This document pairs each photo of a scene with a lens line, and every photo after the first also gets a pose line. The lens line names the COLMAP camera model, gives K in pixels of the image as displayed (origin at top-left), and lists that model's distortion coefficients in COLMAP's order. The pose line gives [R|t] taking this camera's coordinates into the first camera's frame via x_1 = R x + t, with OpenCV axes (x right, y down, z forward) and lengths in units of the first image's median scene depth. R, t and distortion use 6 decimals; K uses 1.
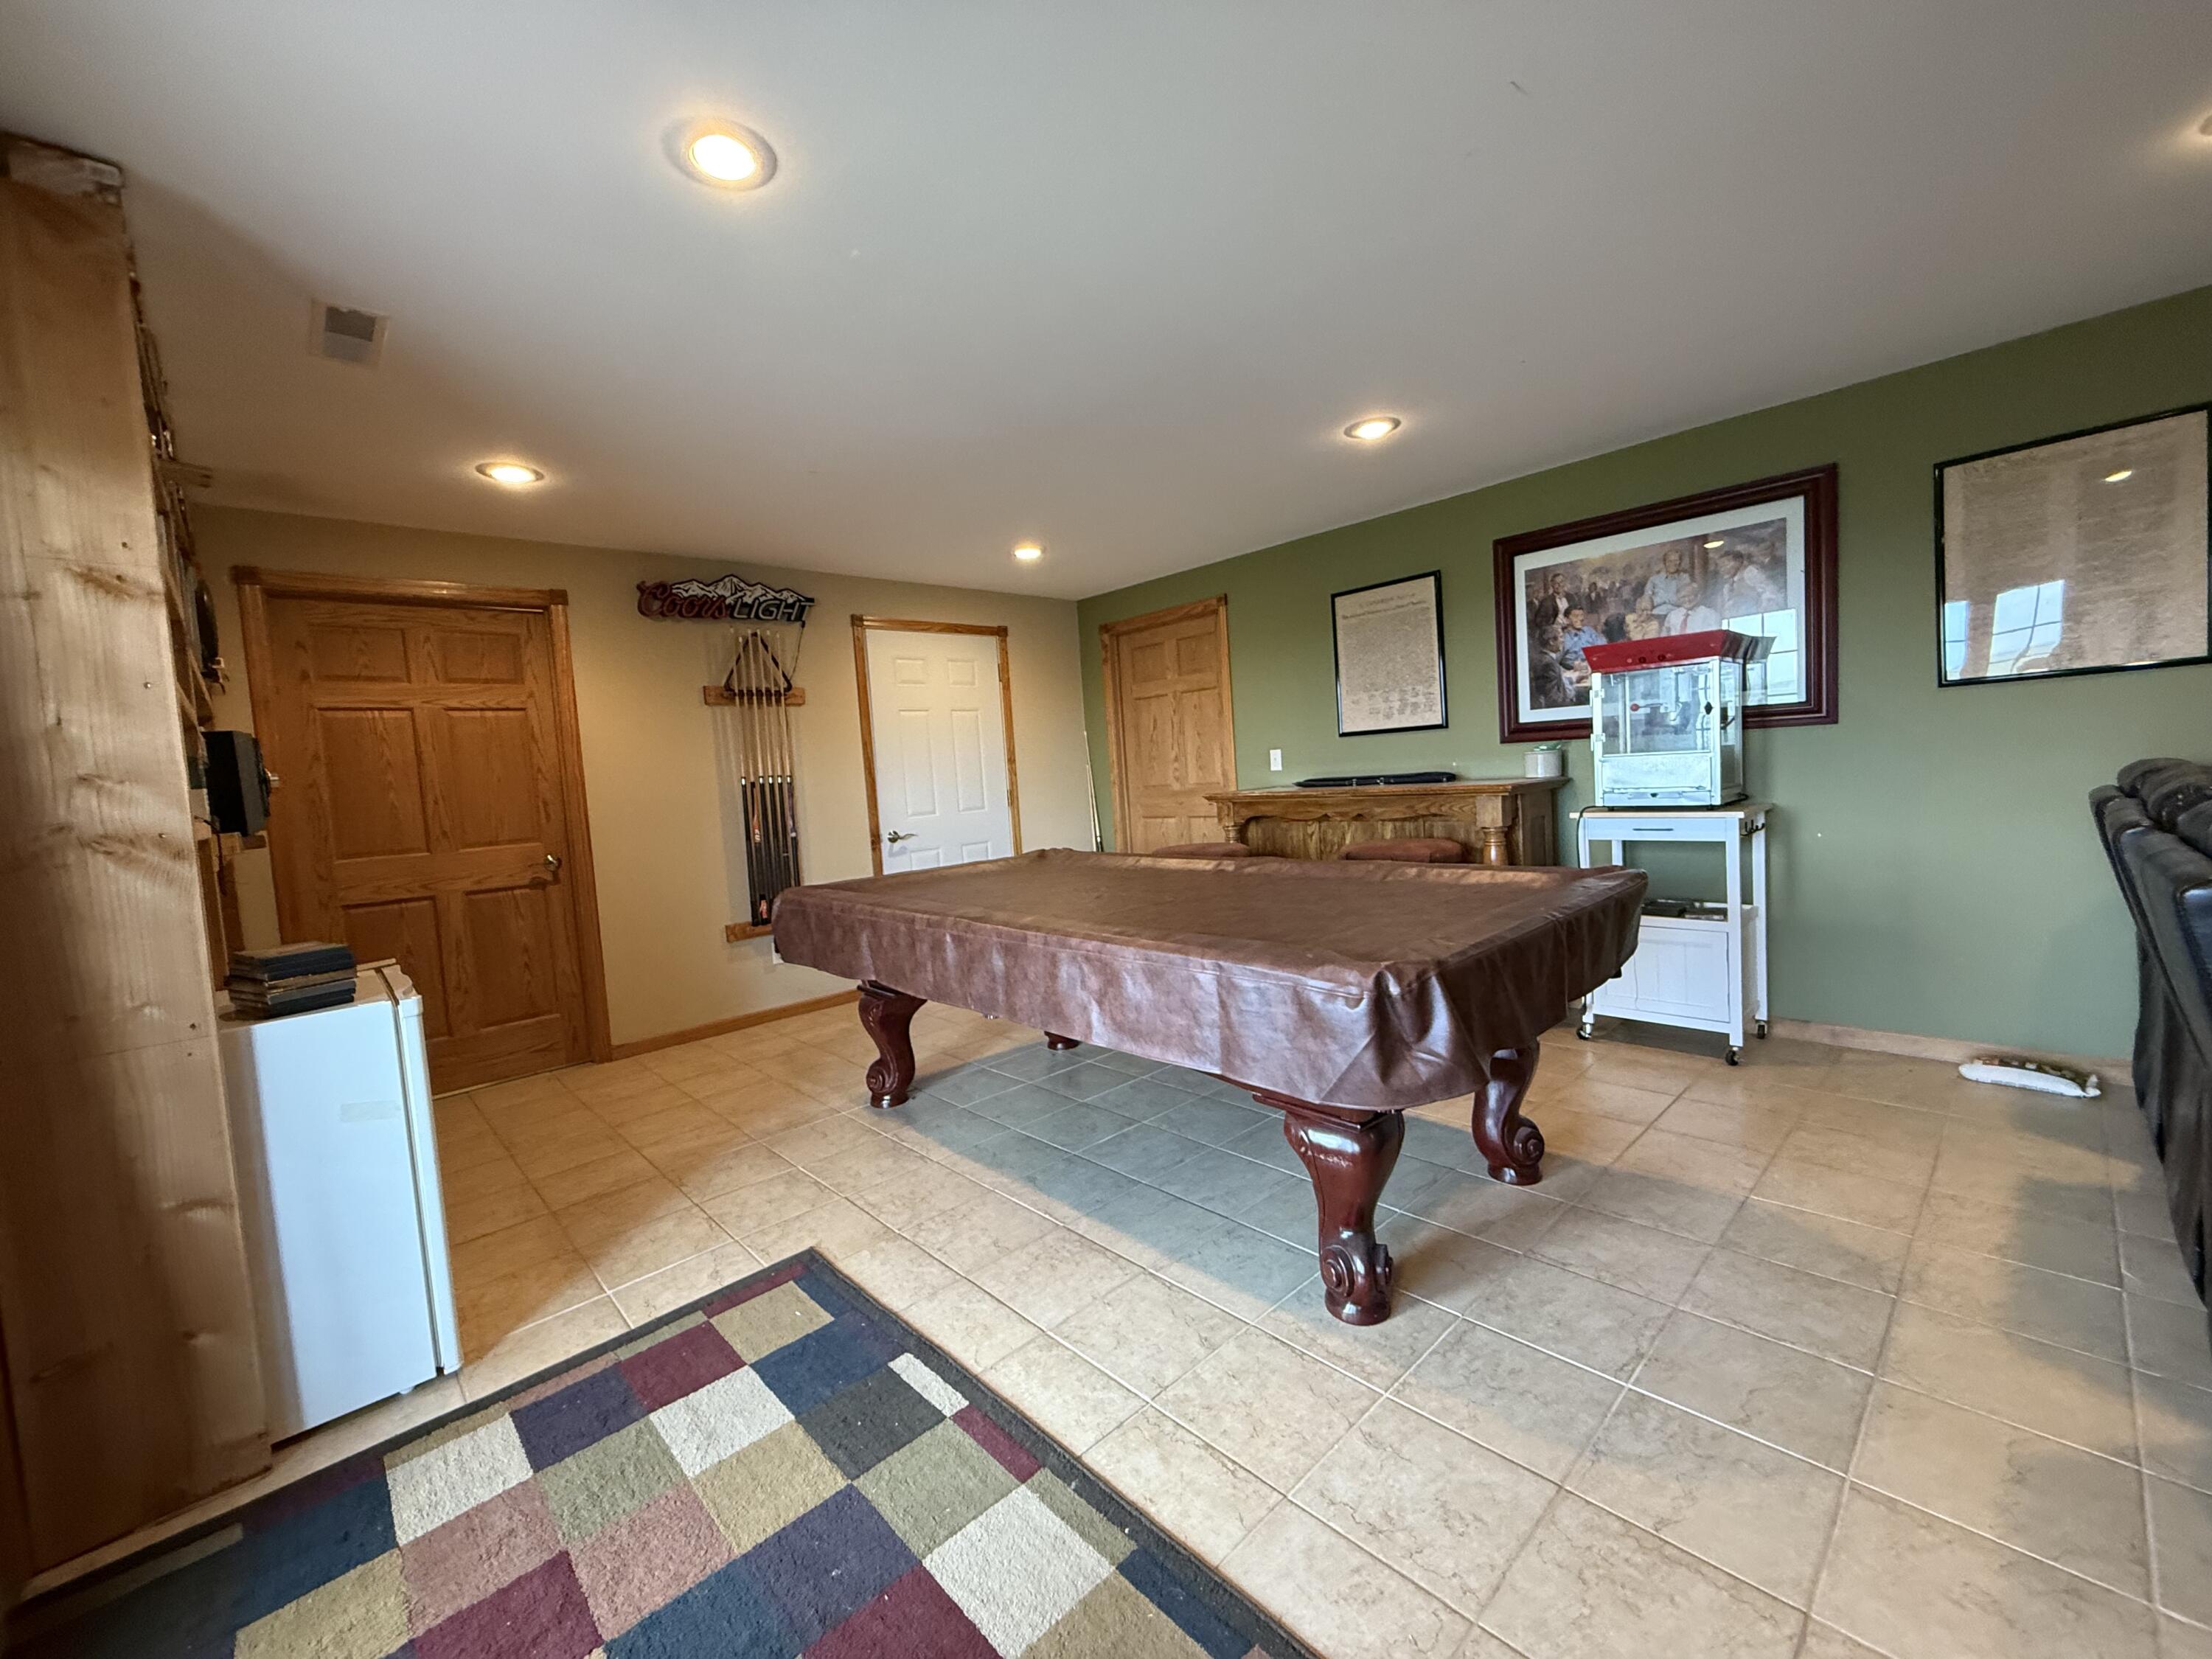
lens RADIAL K [[886.9, 0, 1096.9], [0, 886.9, 825.8], [0, 0, 1]] dist [-0.001703, 0.000681]
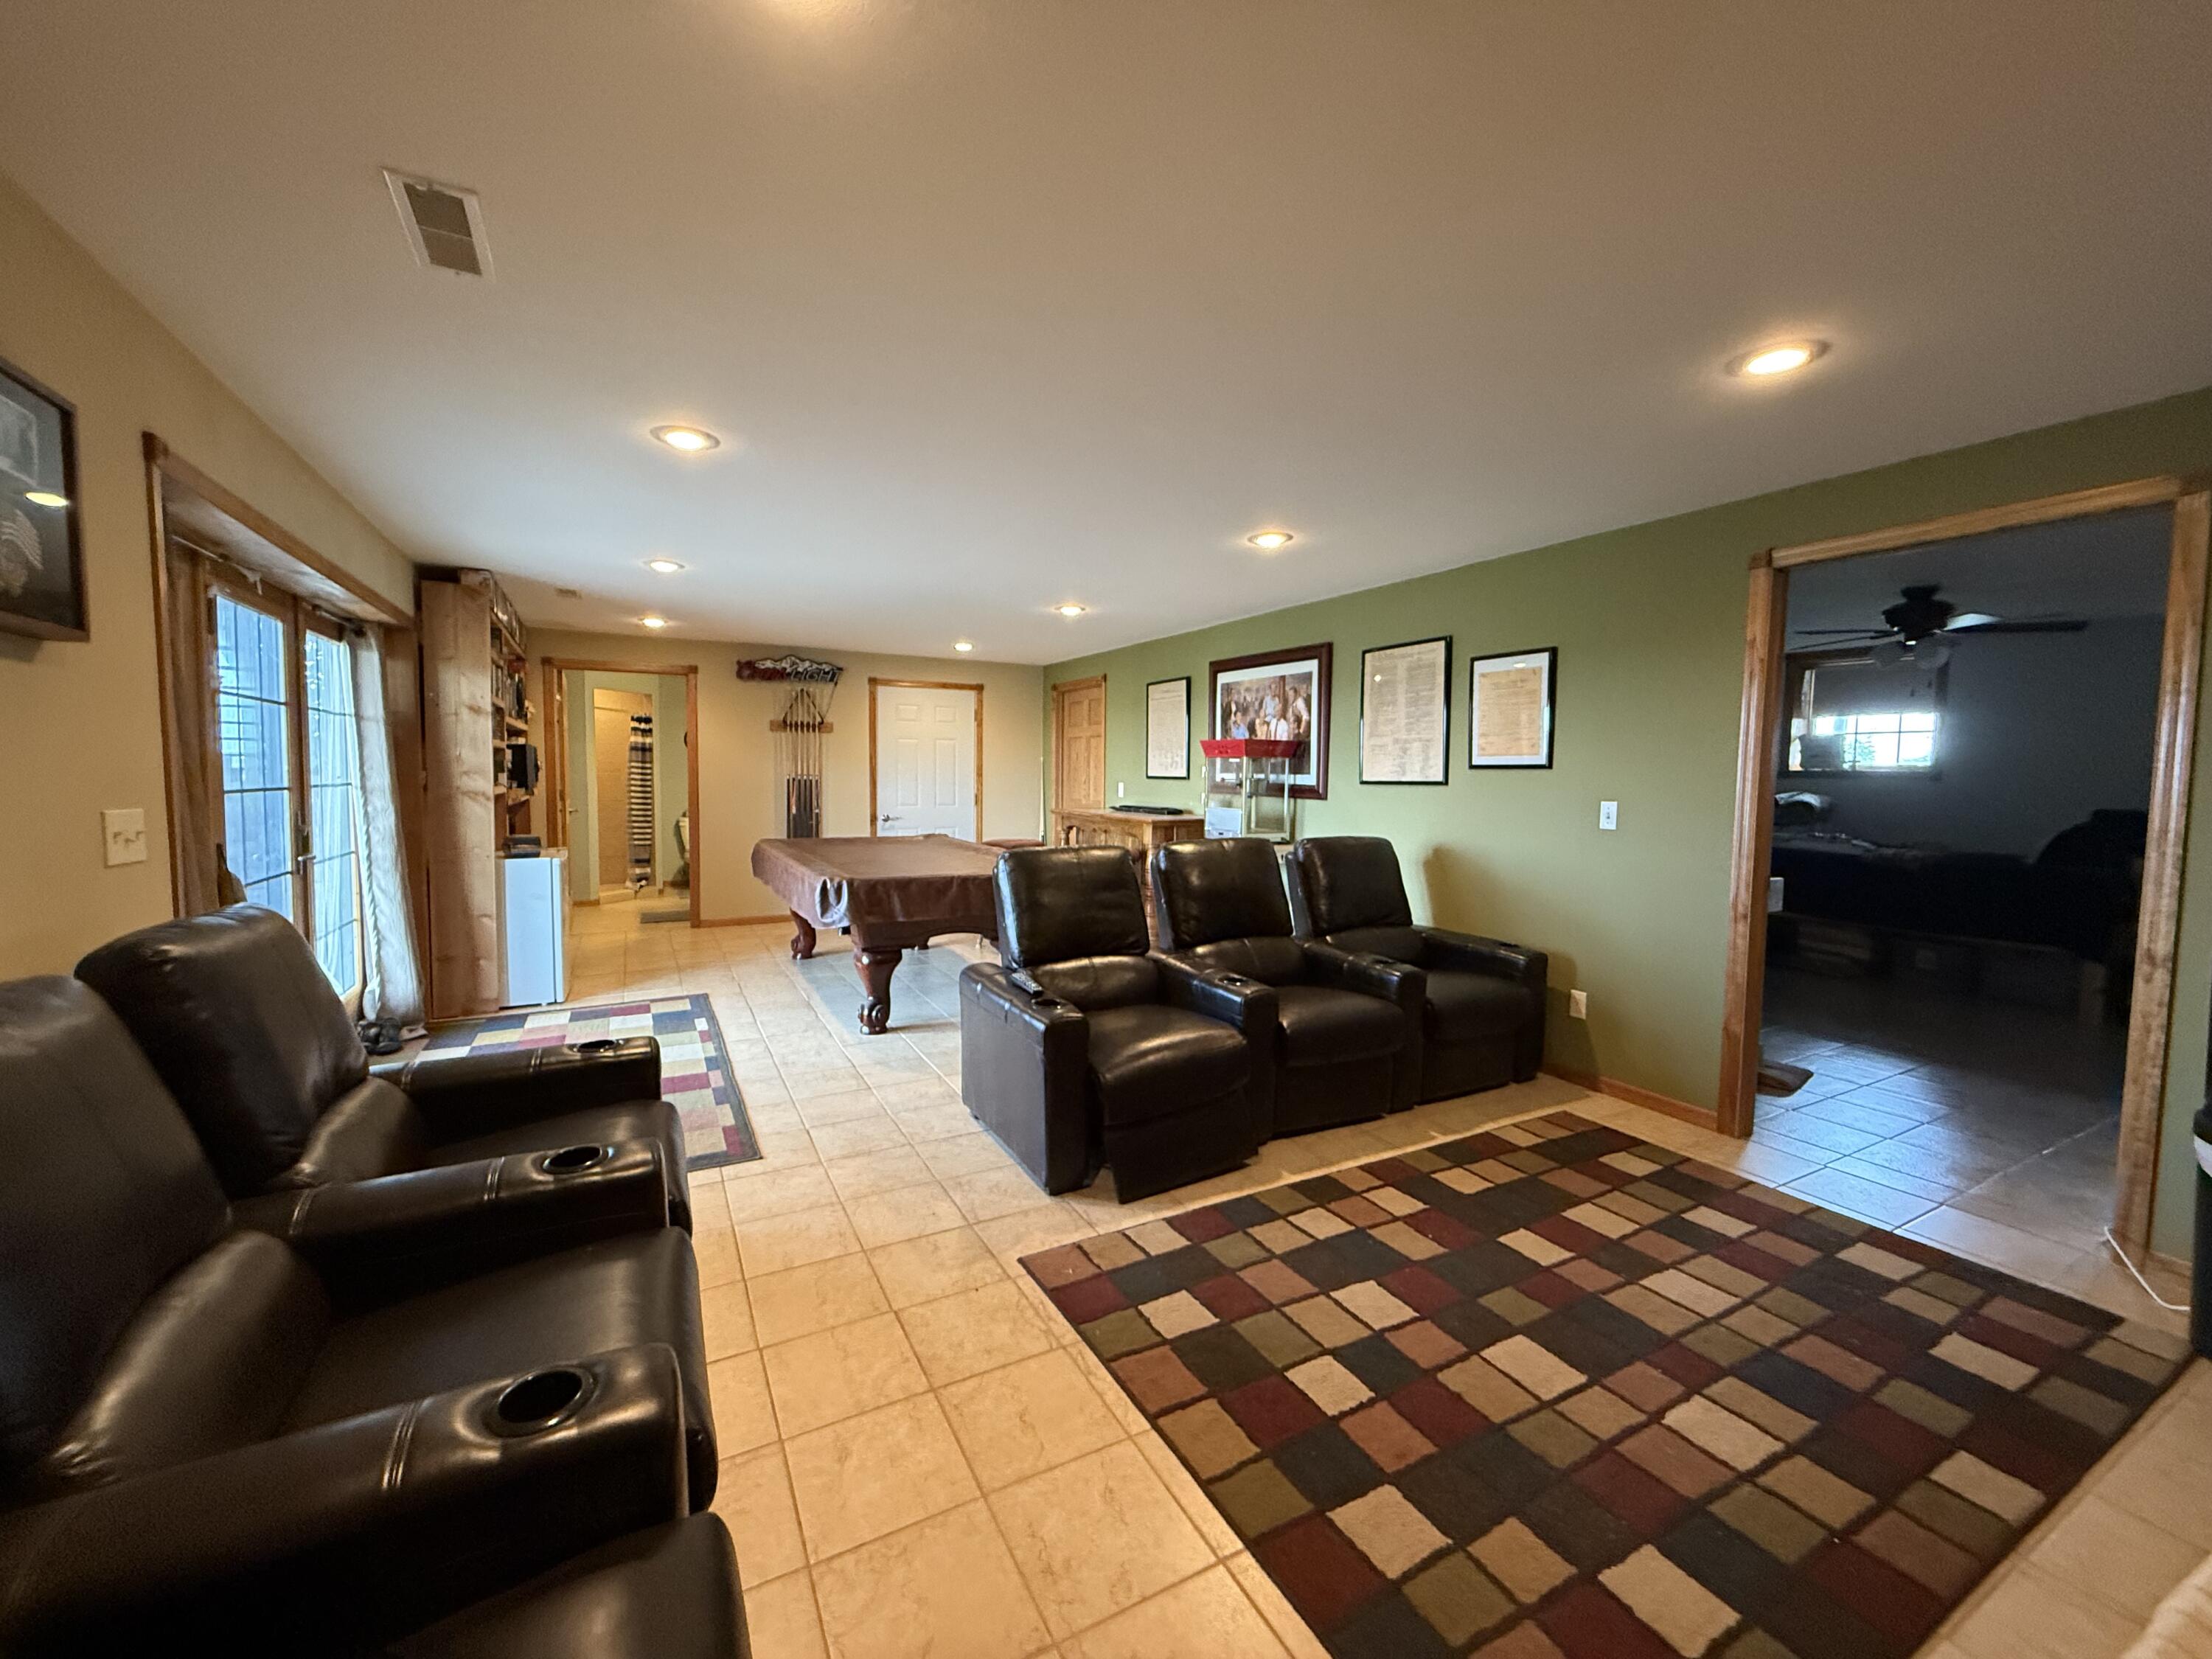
lens RADIAL K [[886.9, 0, 1096.6], [0, 886.9, 826.0], [0, 0, 1]] dist [-0.001703, 0.000681]
pose [[0.962717, 0.093394, -0.253878, 0.764448], [-0.091684, 0.995615, 0.018586, -0.053757], [0.254500, 0.005383, 0.967058, -0.613261]]
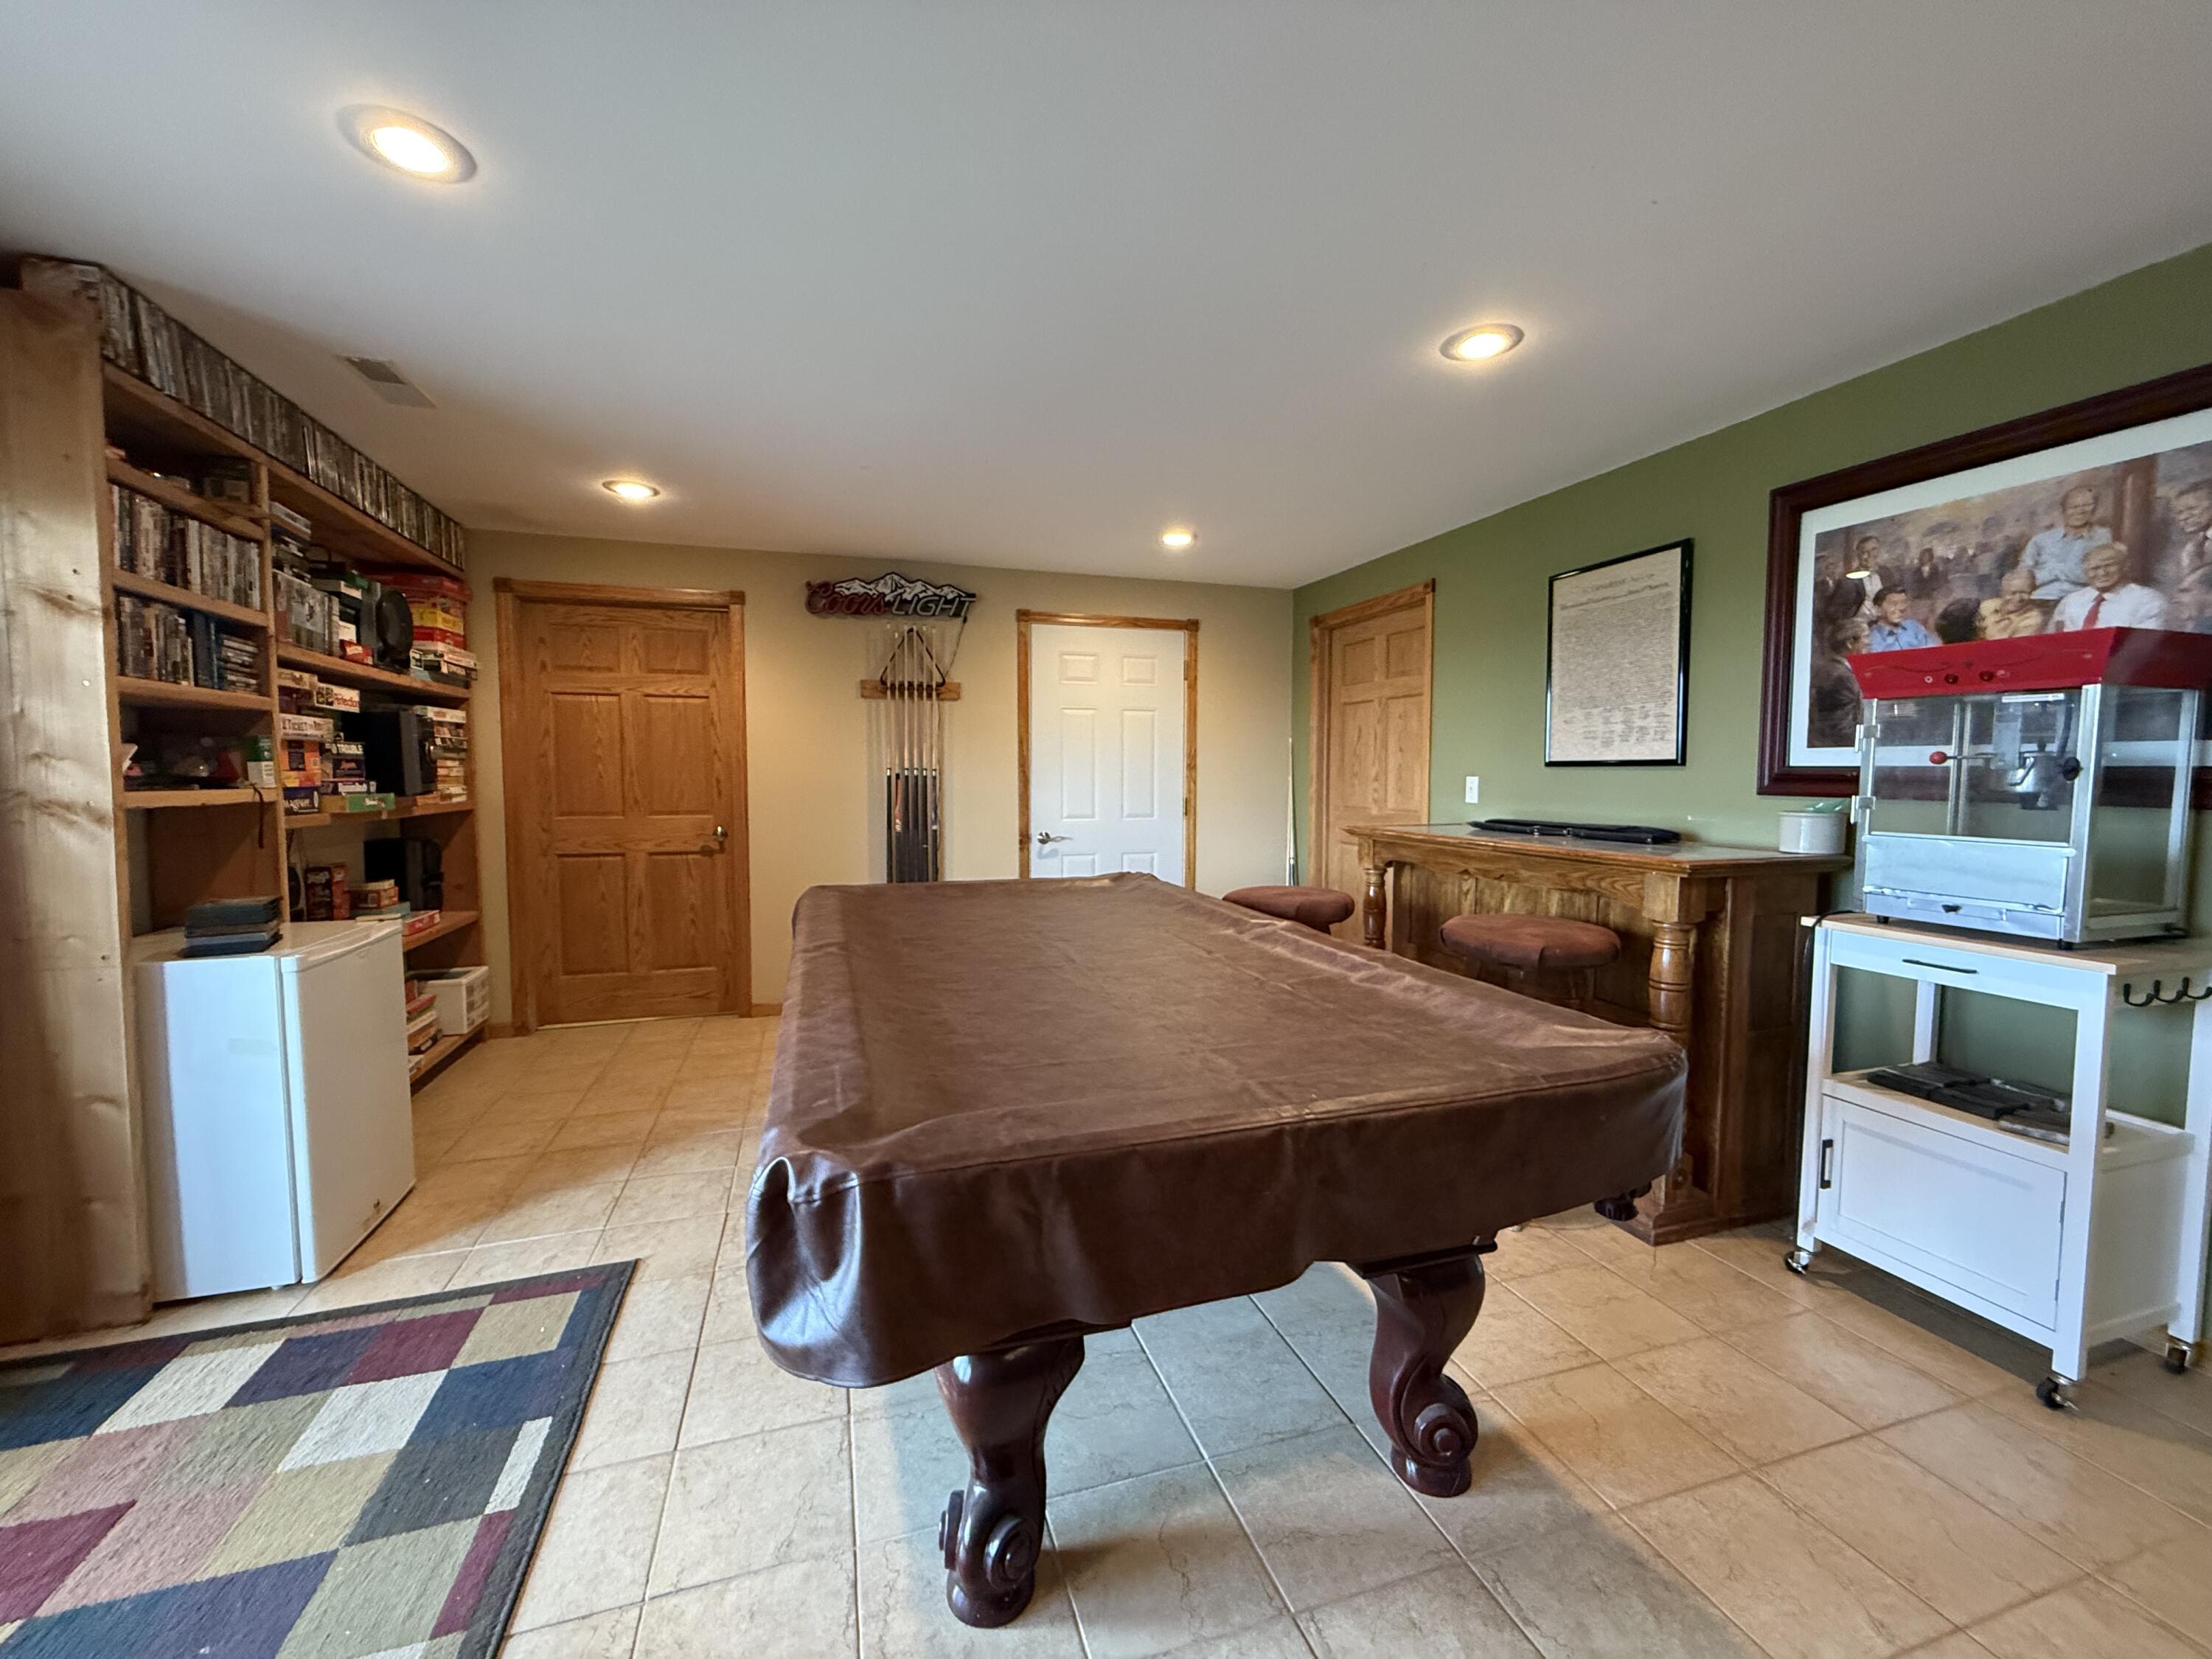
lens RADIAL K [[886.9, 0, 1095.4], [0, 886.9, 825.9], [0, 0, 1]] dist [-0.001703, 0.000681]
pose [[0.901410, 0.093297, -0.422796, 0.332630], [-0.087833, 0.995607, 0.032436, -0.053942], [0.423965, 0.007897, 0.905644, 0.206656]]
